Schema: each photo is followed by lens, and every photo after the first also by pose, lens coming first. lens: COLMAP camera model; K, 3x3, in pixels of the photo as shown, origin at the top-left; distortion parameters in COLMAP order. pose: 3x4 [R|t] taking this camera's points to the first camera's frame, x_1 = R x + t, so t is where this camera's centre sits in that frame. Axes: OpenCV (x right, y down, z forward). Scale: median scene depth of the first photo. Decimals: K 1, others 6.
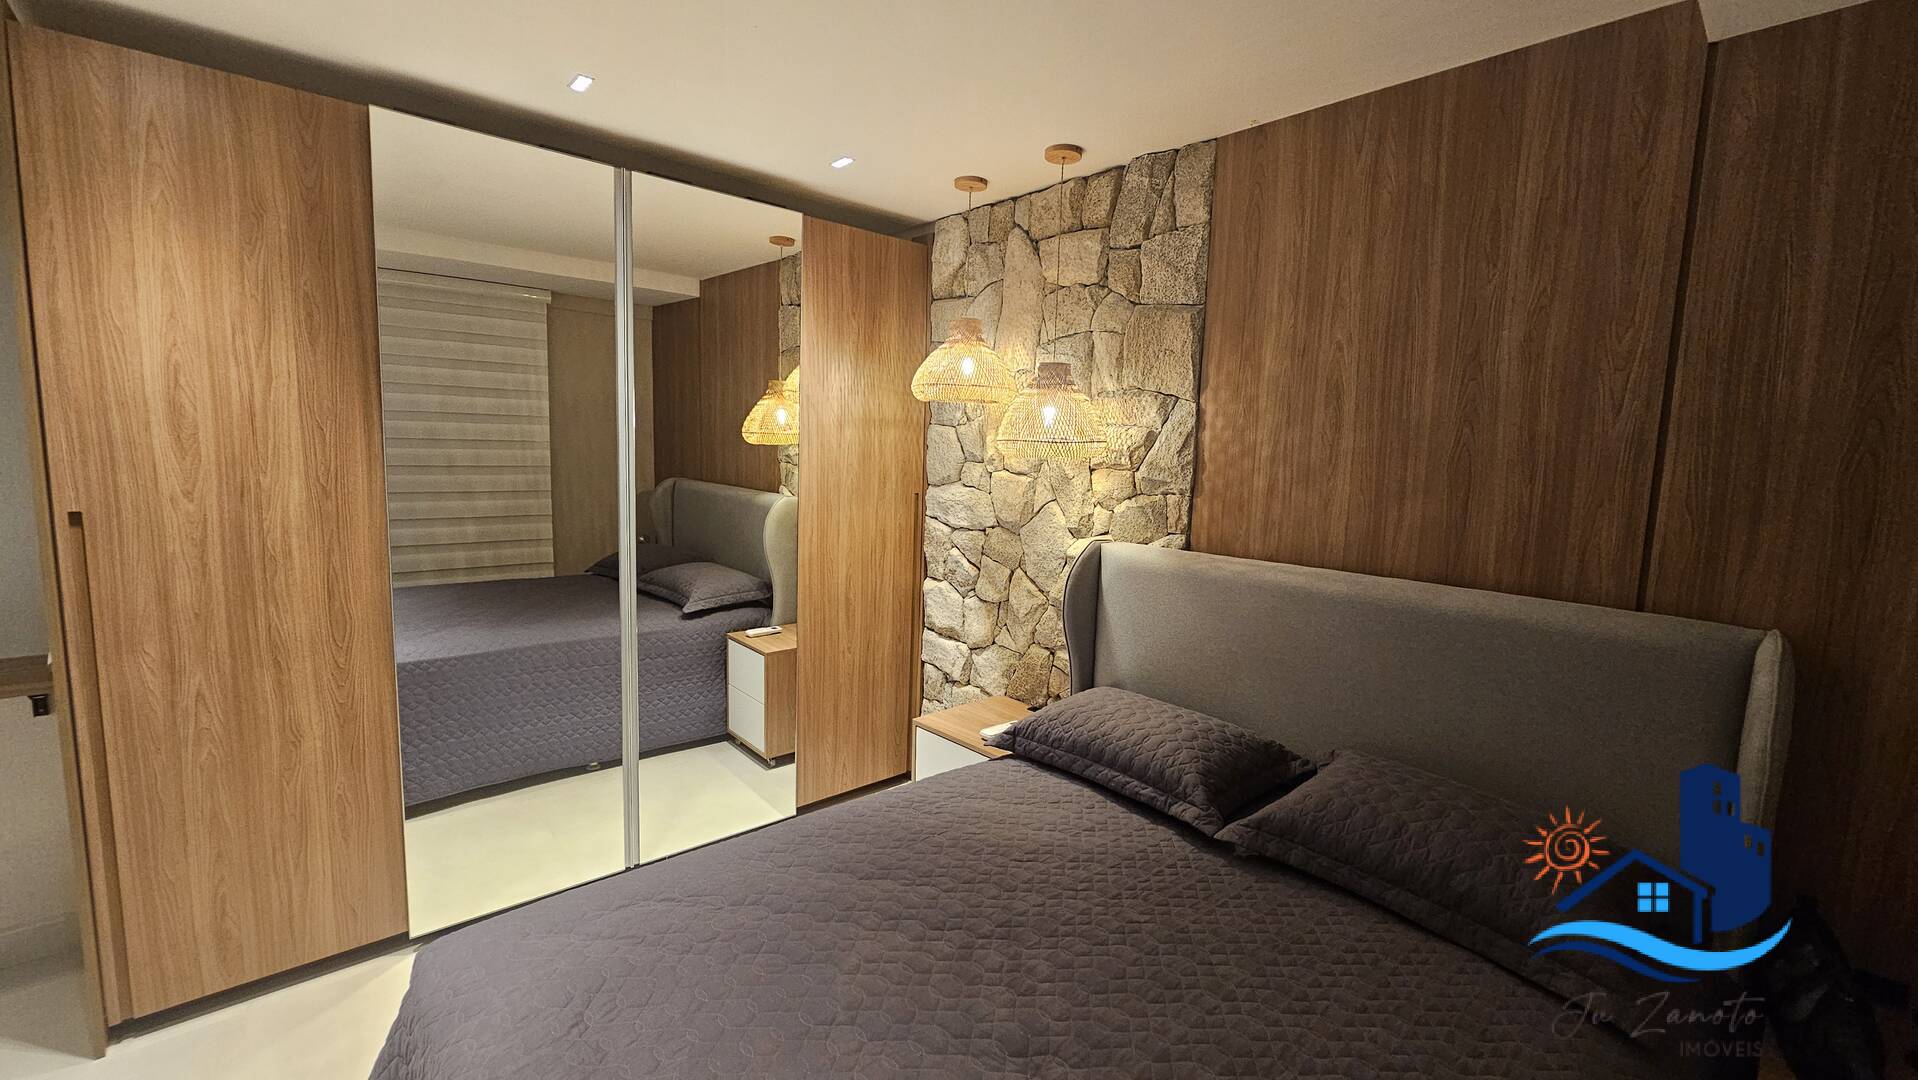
lens RADIAL K [[785.4, 0, 972.6], [0, 785.4, 534.1], [0, 0, 1]] dist [-0.009549, 0.001875]
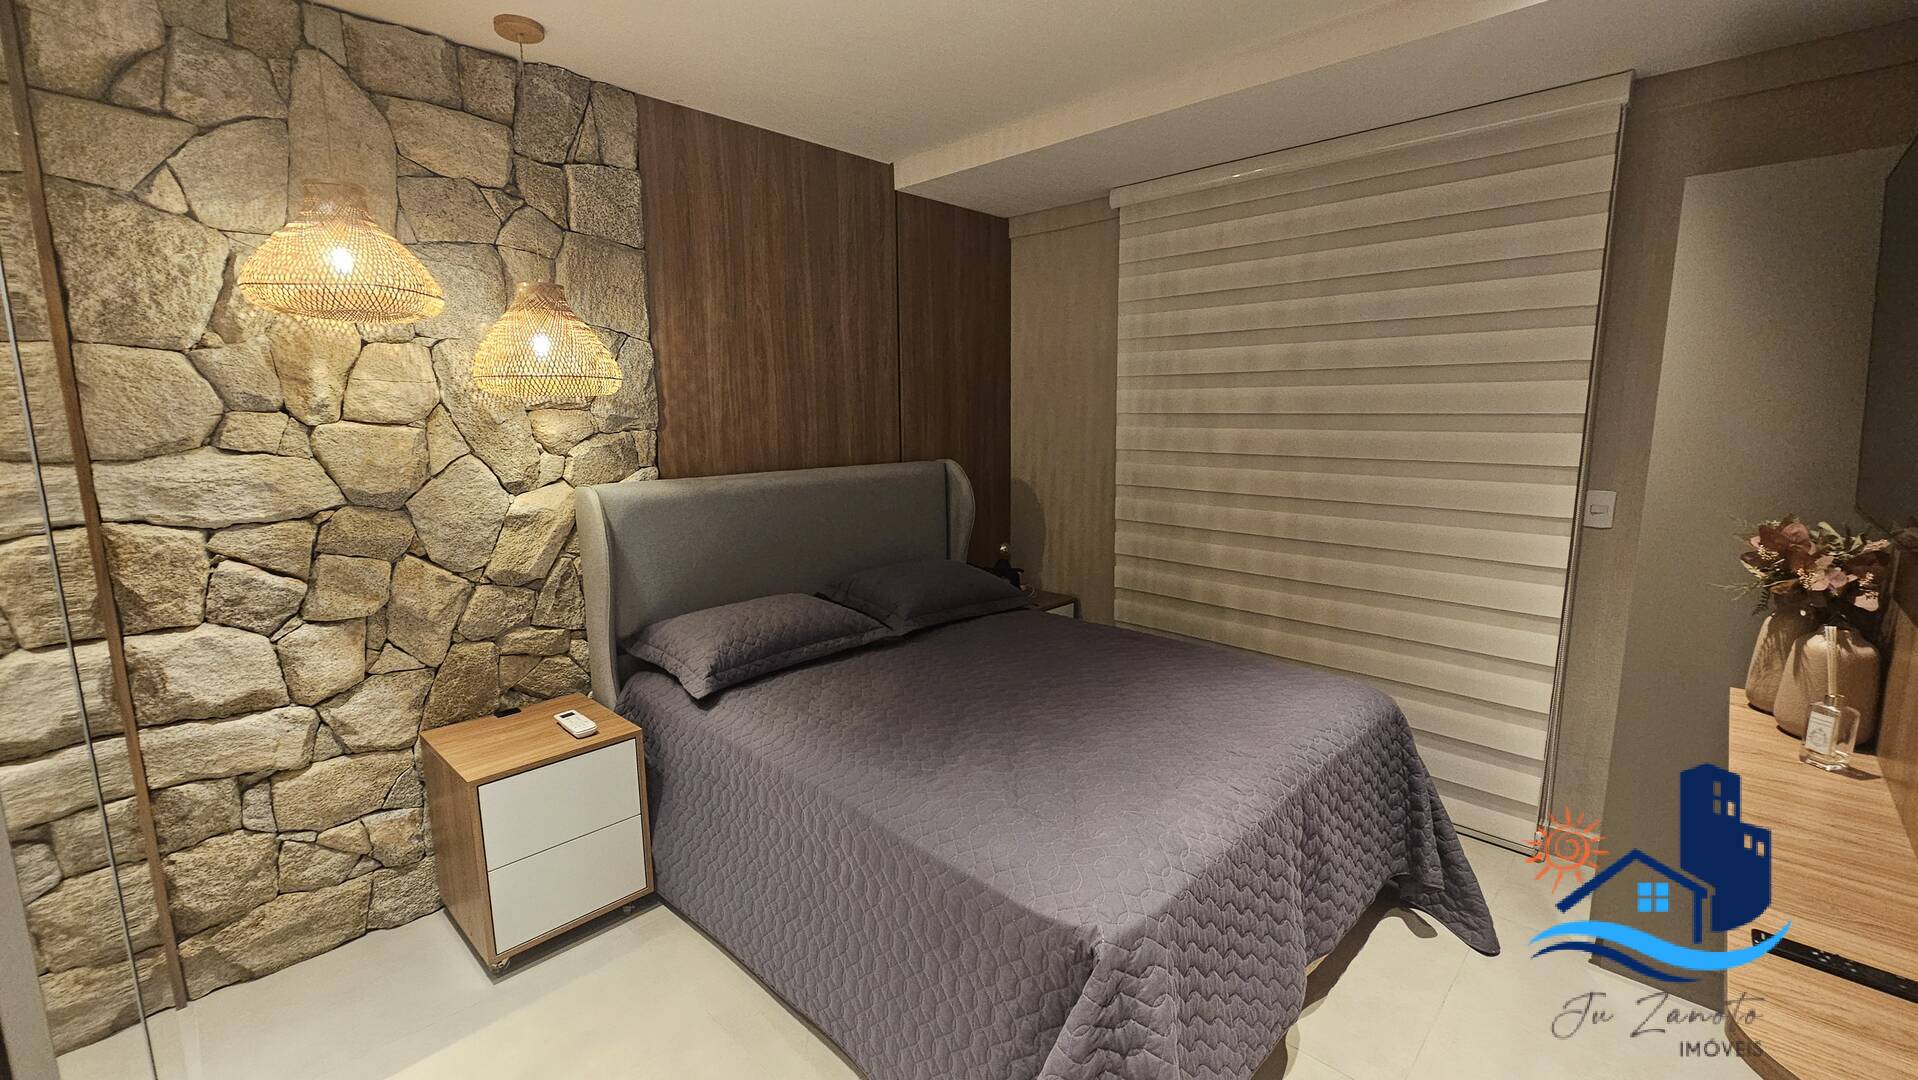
lens RADIAL K [[785.4, 0, 968.2], [0, 785.4, 532.1], [0, 0, 1]] dist [-0.009549, 0.001875]
pose [[-0.067764, -0.183158, 0.980745, -0.729506], [0.114957, 0.975024, 0.190032, -0.058436], [-0.991056, 0.125621, -0.045017, 0.557055]]
